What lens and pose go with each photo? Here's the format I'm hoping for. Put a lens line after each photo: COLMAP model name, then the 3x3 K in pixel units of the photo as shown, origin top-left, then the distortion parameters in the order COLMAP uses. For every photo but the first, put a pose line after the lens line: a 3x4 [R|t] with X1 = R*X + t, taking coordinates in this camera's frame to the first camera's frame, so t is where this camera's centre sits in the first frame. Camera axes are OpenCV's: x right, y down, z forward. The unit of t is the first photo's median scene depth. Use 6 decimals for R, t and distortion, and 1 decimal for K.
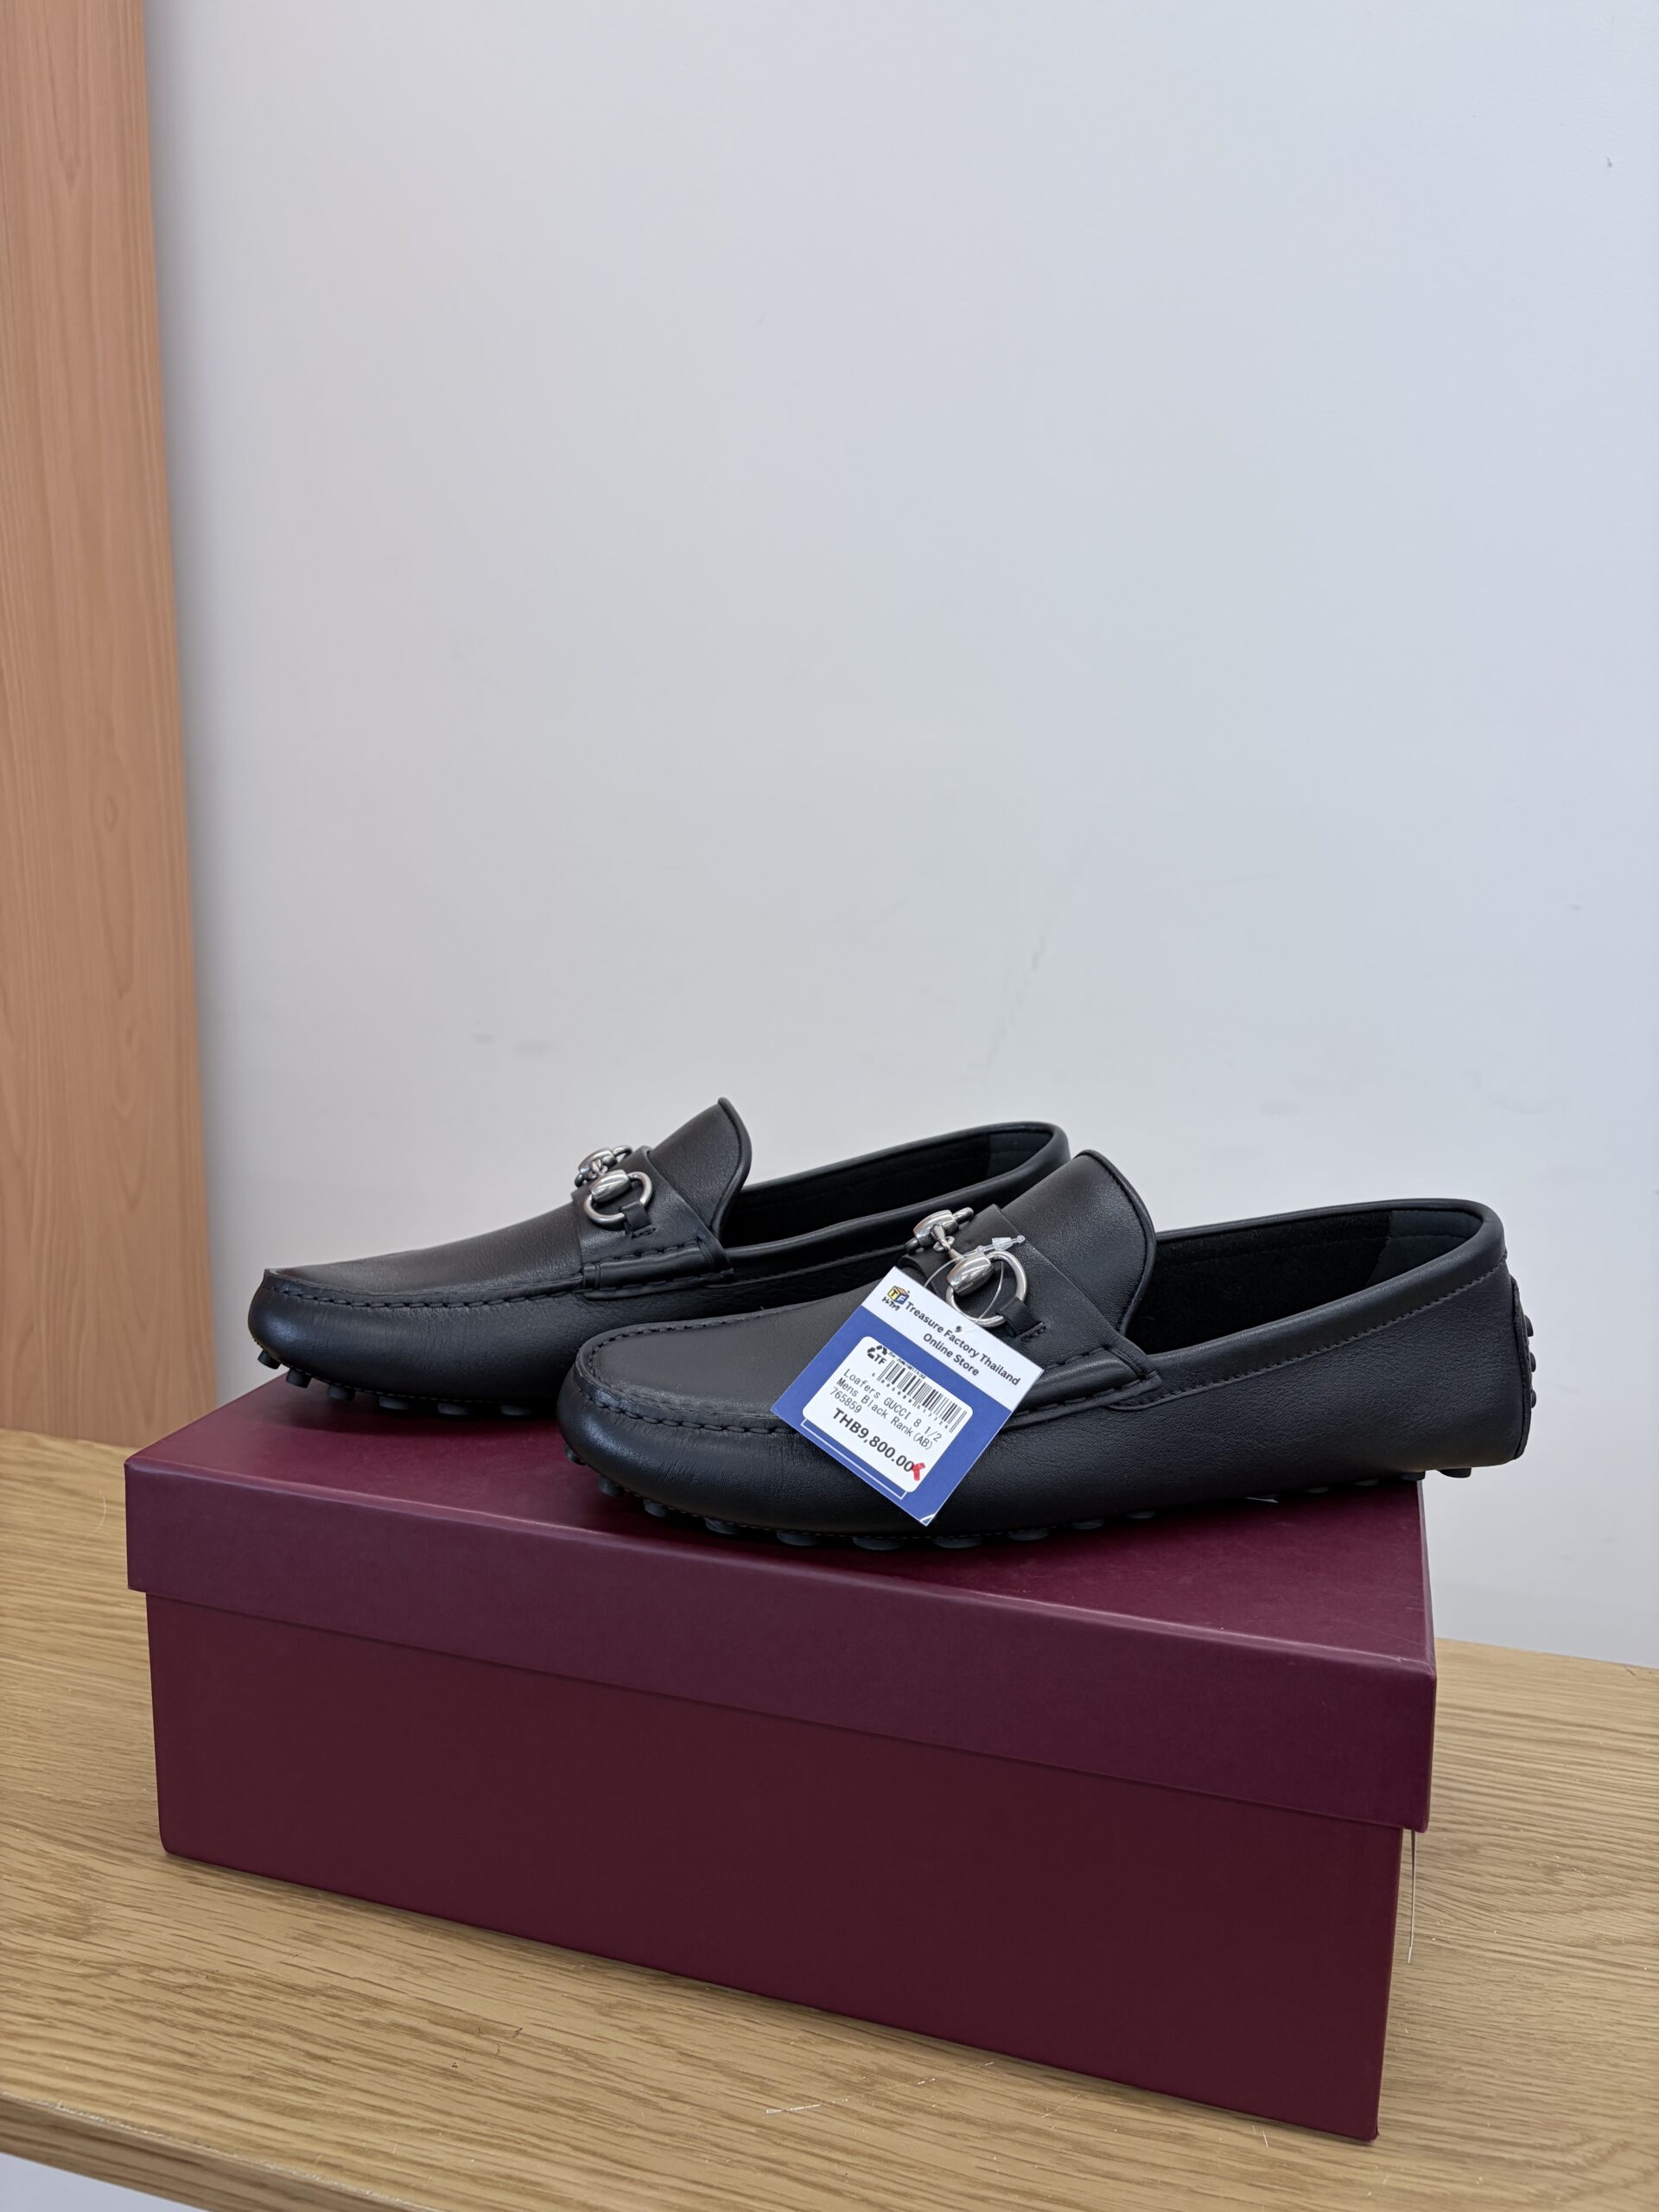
lens RADIAL K [[1672.1, 0, 889.7], [0, 1672.1, 1101.2], [0, 0, 1]] dist [0.021362, -0.039183]
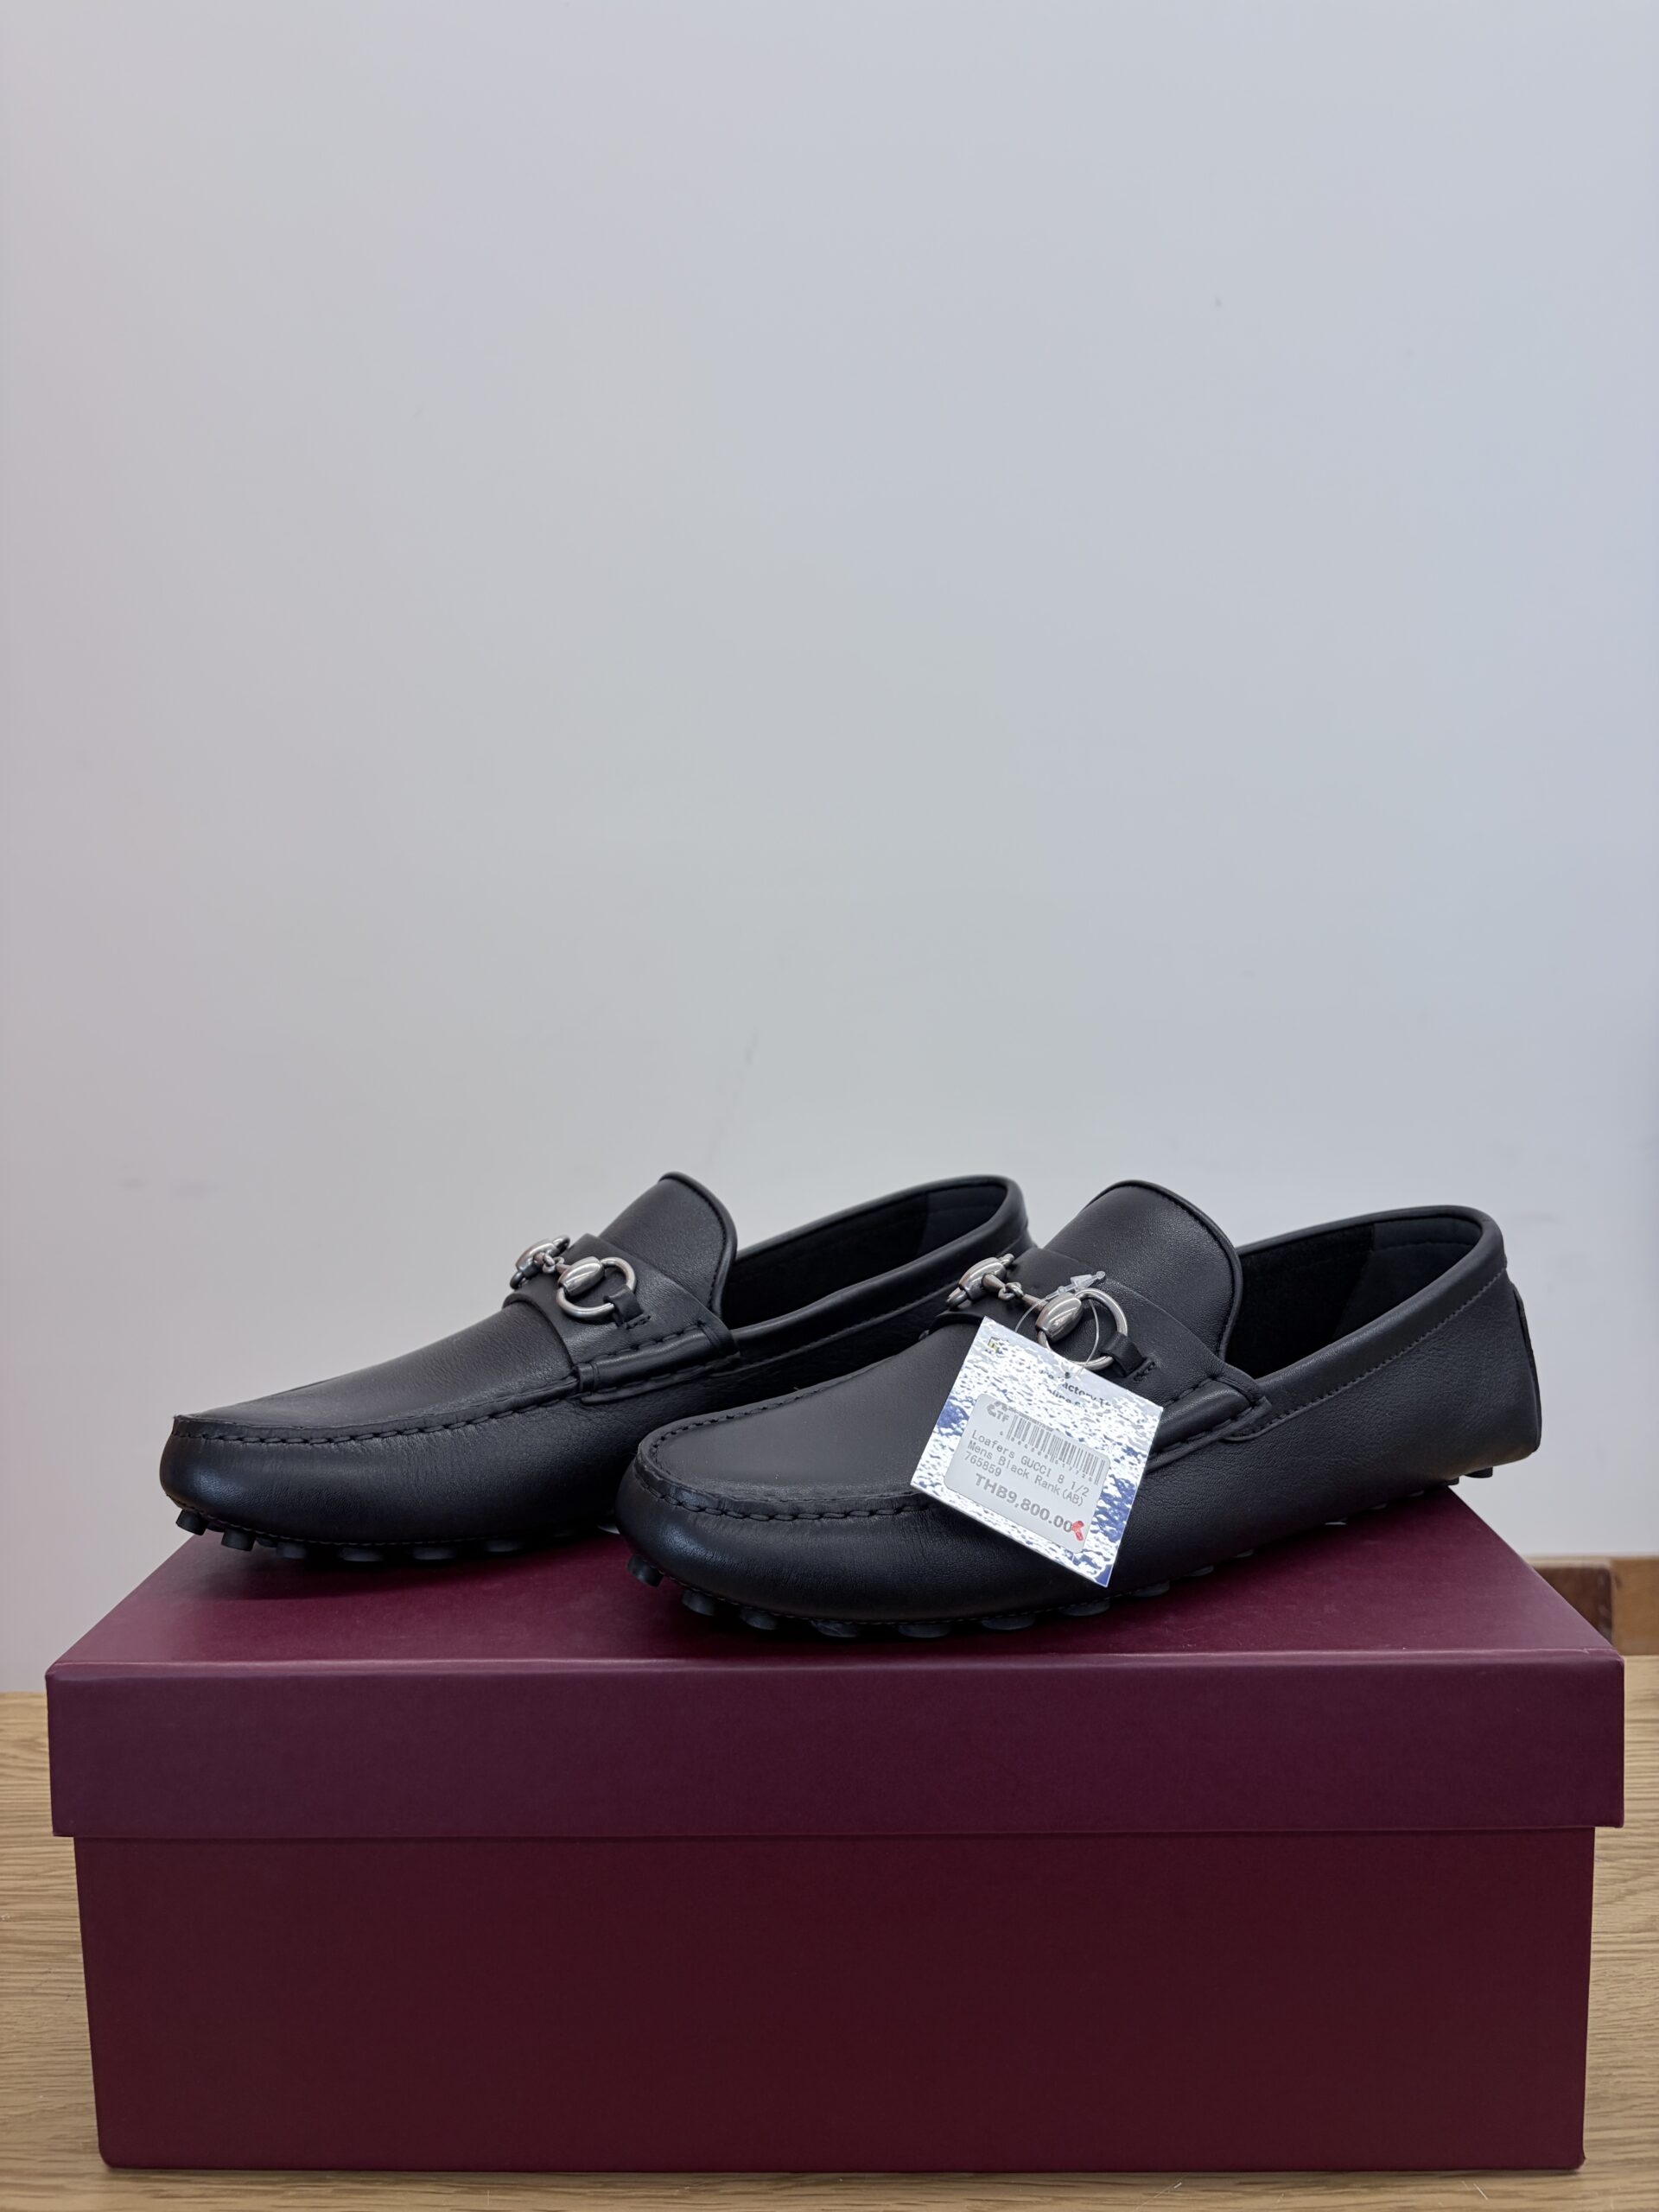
lens RADIAL K [[1672.1, 0, 889.7], [0, 1672.1, 1101.2], [0, 0, 1]] dist [0.021362, -0.039183]
pose [[0.961830, -0.070657, 0.264369, -0.269839], [0.089623, 0.994145, -0.060366, 0.030301], [-0.258556, 0.081755, 0.962530, 0.113198]]
